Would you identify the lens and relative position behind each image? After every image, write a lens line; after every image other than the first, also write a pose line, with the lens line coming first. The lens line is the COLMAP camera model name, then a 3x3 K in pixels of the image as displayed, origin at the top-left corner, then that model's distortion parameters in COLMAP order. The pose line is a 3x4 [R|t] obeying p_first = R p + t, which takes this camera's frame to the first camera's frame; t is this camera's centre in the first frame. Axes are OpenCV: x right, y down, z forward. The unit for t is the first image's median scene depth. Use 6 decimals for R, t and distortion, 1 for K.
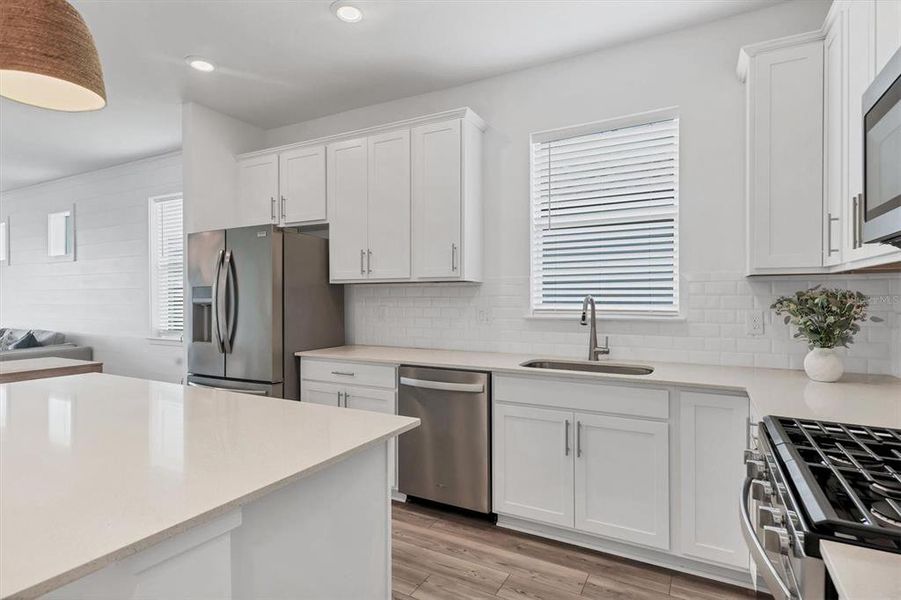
lens RADIAL K [[409.8, 0, 515.4], [0, 409.8, 301.8], [0, 0, 1]] dist [0.001440, 0.000455]
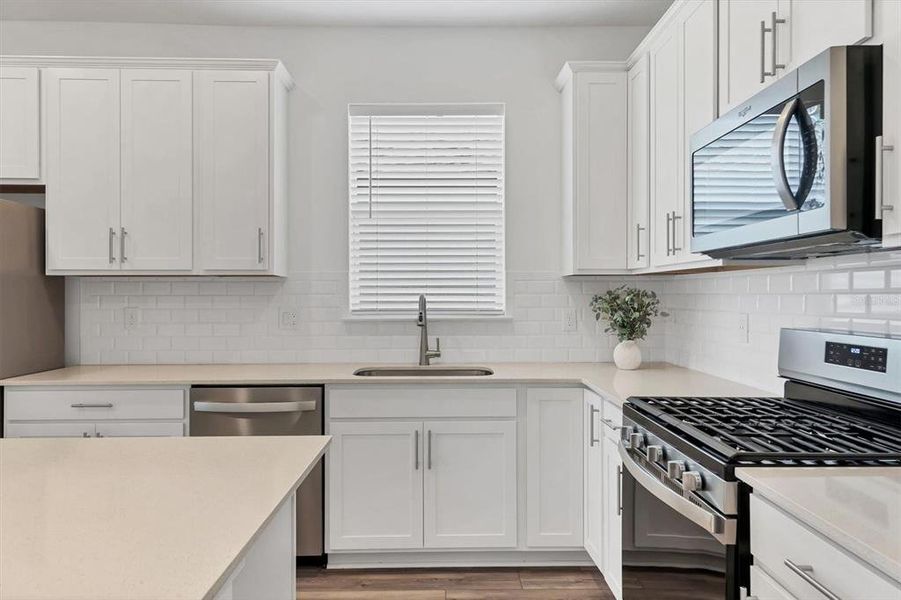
lens RADIAL K [[505.1, 0, 450.5], [0, 505.1, 300.0], [0, 0, 1]] dist [0.000151, 0.000717]
pose [[0.898002, -0.003286, 0.439980, -0.267685], [0.004887, 0.999985, -0.002506, 0.001418], [-0.439965, 0.004401, 0.898004, -0.038395]]
